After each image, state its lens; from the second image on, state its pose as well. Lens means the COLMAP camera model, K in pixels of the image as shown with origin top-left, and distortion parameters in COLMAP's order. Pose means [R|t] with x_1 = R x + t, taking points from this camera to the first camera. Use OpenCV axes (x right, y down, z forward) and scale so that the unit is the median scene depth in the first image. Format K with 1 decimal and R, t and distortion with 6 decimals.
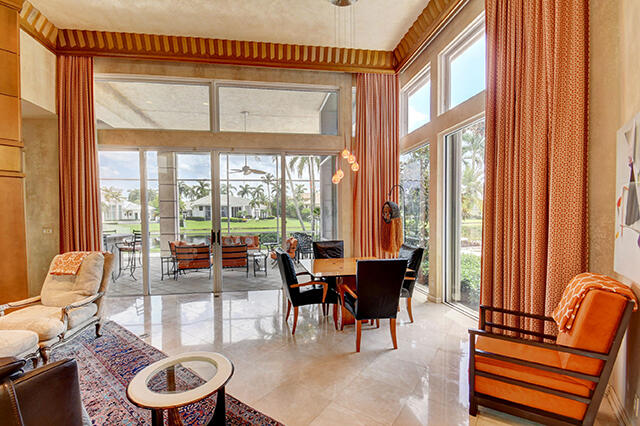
lens RADIAL K [[281.0, 0, 309.0], [0, 281.0, 221.8], [0, 0, 1]] dist [-0.001122, -0.001068]
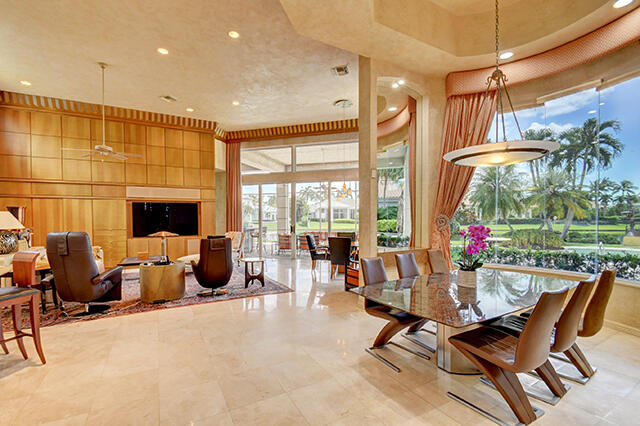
lens RADIAL K [[281.0, 0, 309.0], [0, 281.0, 221.8], [0, 0, 1]] dist [-0.001122, -0.001068]
pose [[0.909461, 0.010218, -0.415665, 0.571450], [-0.012937, 0.999909, -0.003726, 0.014529], [0.415589, 0.008766, 0.909510, -0.684946]]
